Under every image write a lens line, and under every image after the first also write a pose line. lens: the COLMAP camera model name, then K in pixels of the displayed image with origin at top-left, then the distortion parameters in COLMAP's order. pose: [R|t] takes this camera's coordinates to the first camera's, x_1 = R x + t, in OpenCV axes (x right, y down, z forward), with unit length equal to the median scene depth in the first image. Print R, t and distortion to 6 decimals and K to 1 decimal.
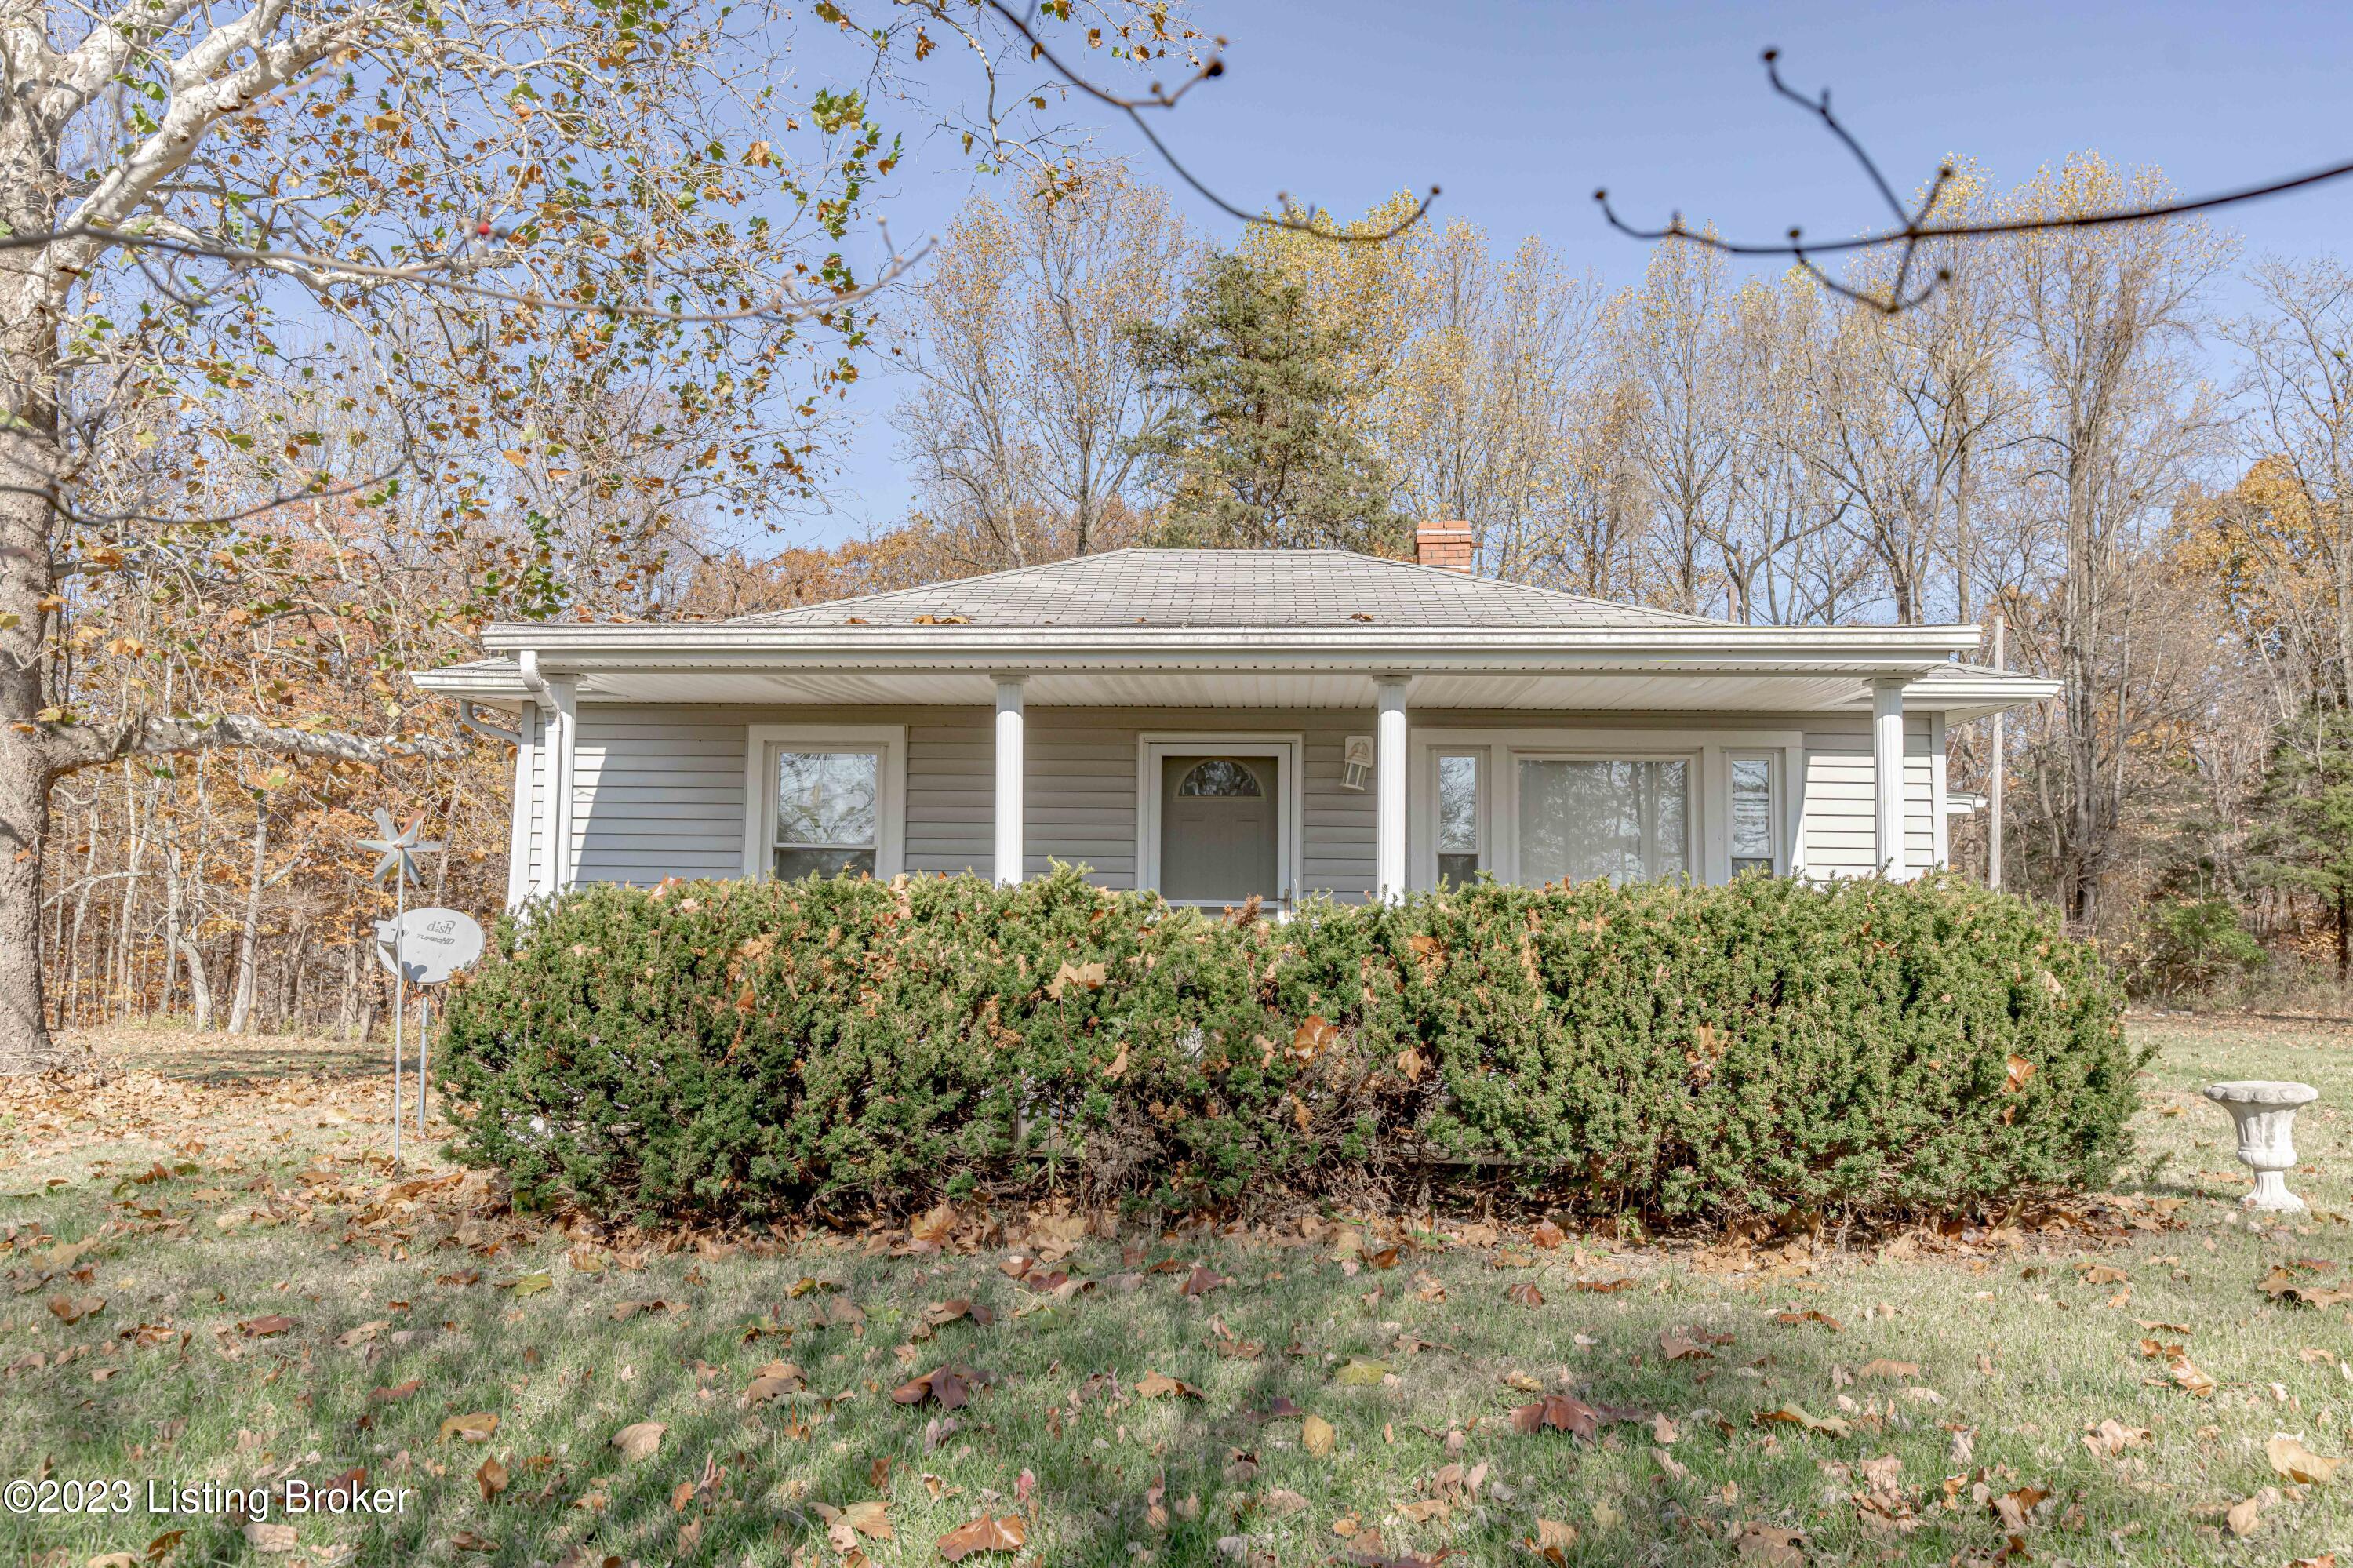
lens RADIAL K [[1858.1, 0, 1179.3], [0, 1858.1, 779.1], [0, 0, 1]] dist [0.022768, -0.003599]
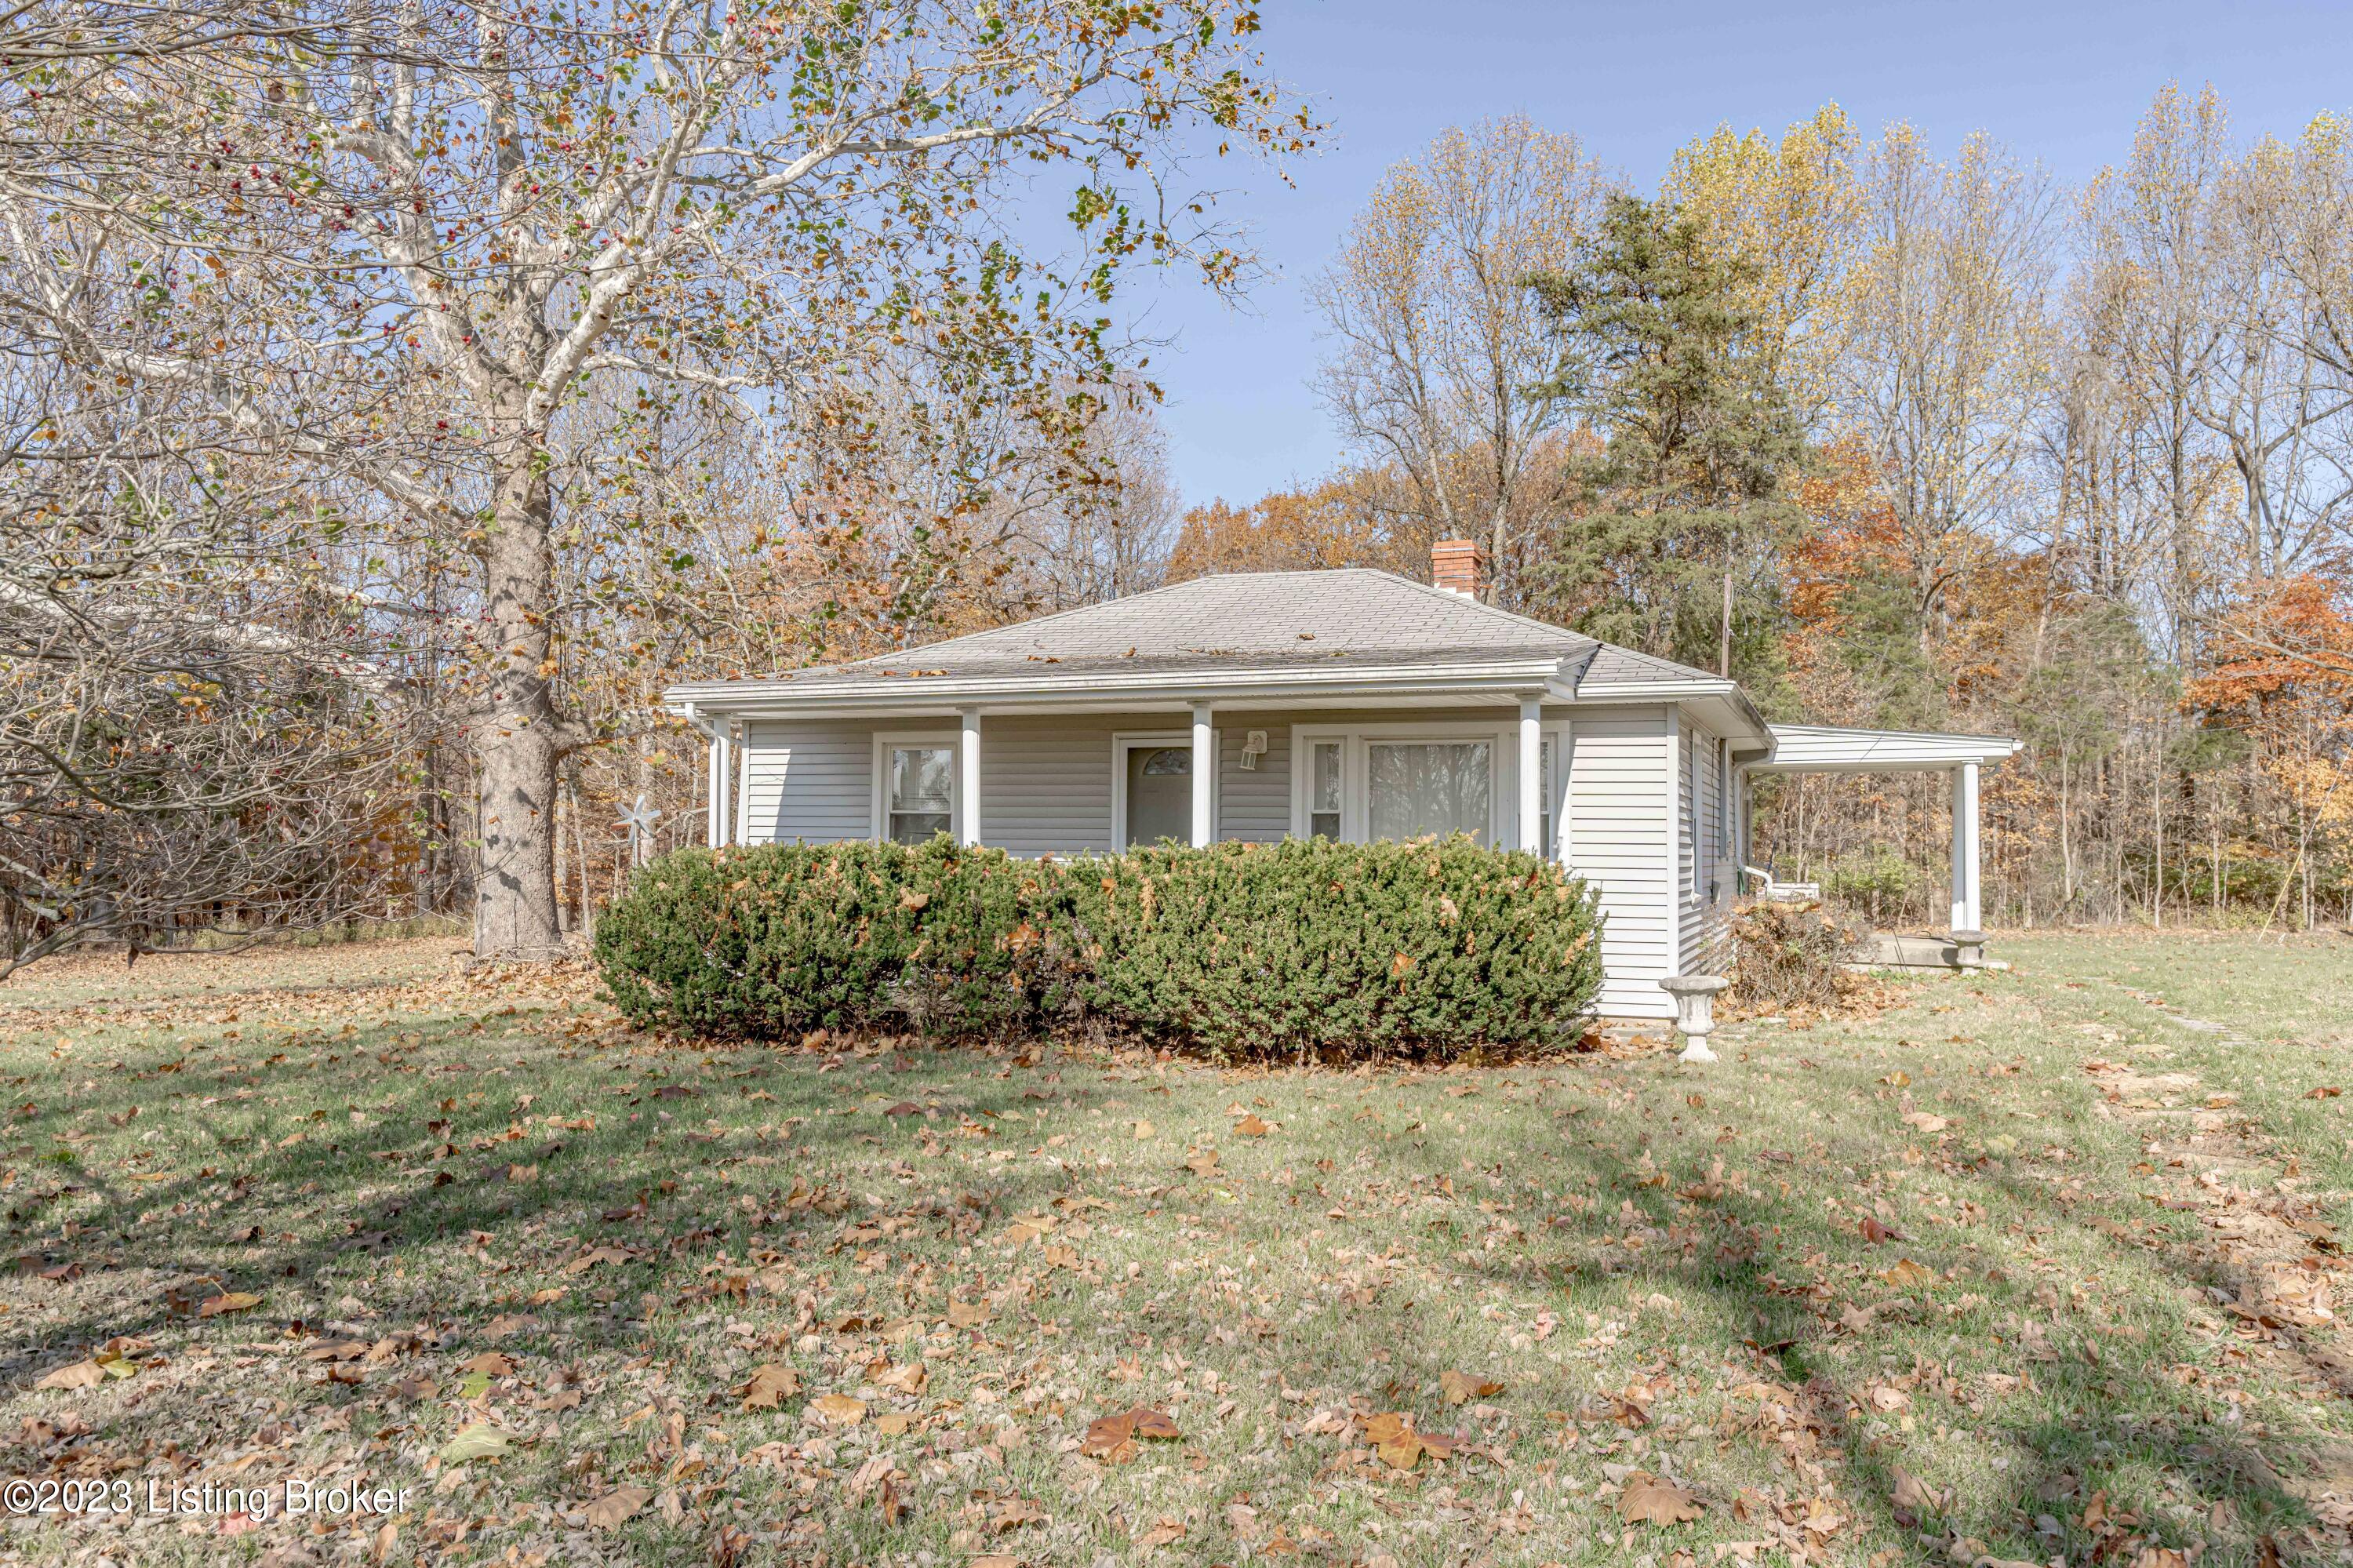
lens RADIAL K [[1858.1, 0, 1173.1], [0, 1858.1, 783.3], [0, 0, 1]] dist [0.022768, -0.003599]
pose [[0.953637, -0.015452, -0.300562, 0.282563], [0.029566, 0.998660, 0.042465, -0.027983], [0.299503, -0.049382, 0.952817, -0.226058]]
